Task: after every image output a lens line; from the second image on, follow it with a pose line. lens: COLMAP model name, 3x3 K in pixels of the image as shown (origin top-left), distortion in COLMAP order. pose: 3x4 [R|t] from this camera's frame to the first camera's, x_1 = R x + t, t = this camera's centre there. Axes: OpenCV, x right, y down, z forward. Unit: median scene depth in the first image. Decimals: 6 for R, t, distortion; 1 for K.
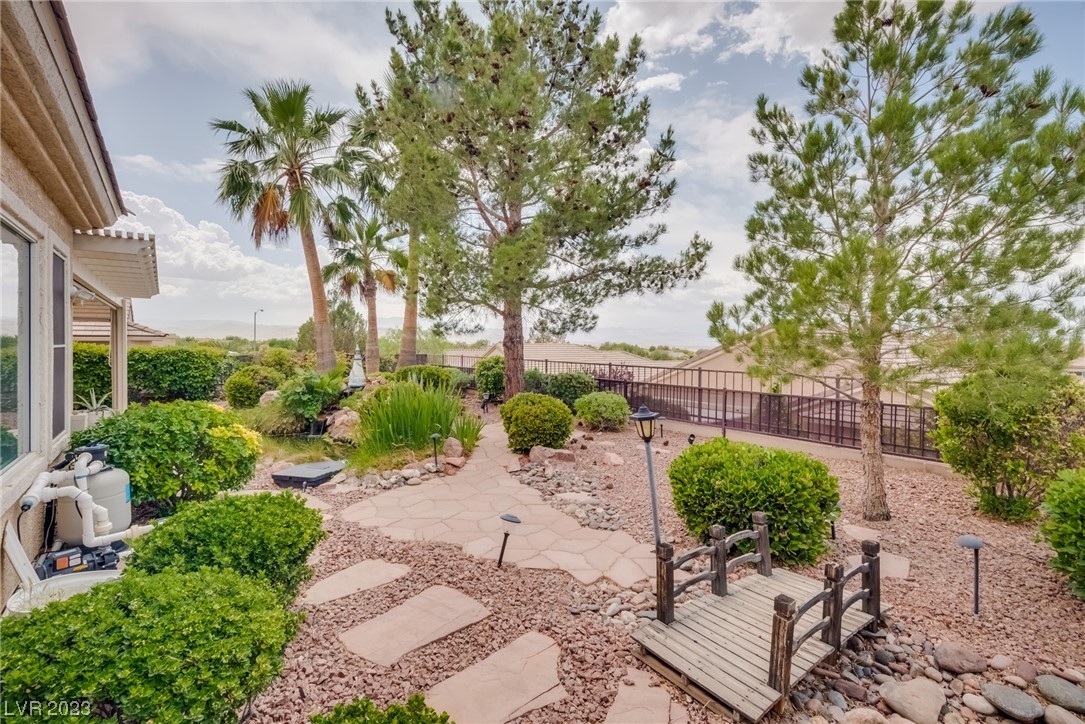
lens RADIAL K [[492.6, 0, 540.7], [0, 492.6, 354.9], [0, 0, 1]] dist [0.025828, -0.015898]
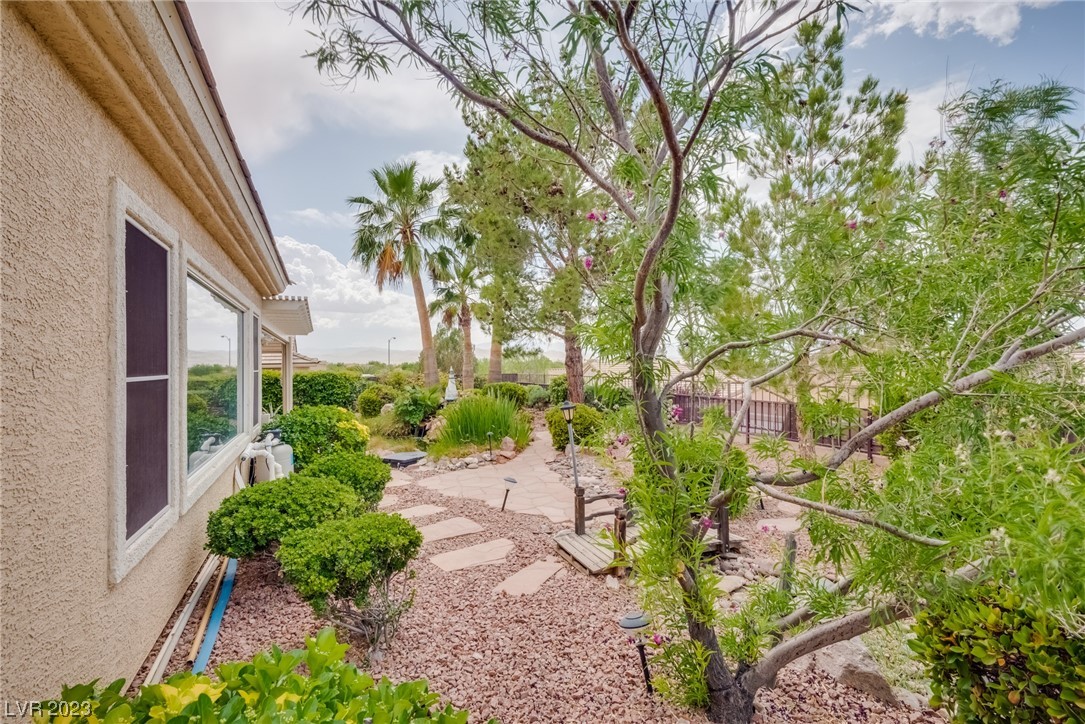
lens RADIAL K [[494.1, 0, 545.3], [0, 494.1, 363.1], [0, 0, 1]] dist [0.017245, 0.000076]
pose [[0.974888, -0.021515, -0.221653, 0.151807], [0.016600, 0.999574, -0.024013, 0.005164], [0.222075, 0.019731, 0.974830, -0.178887]]
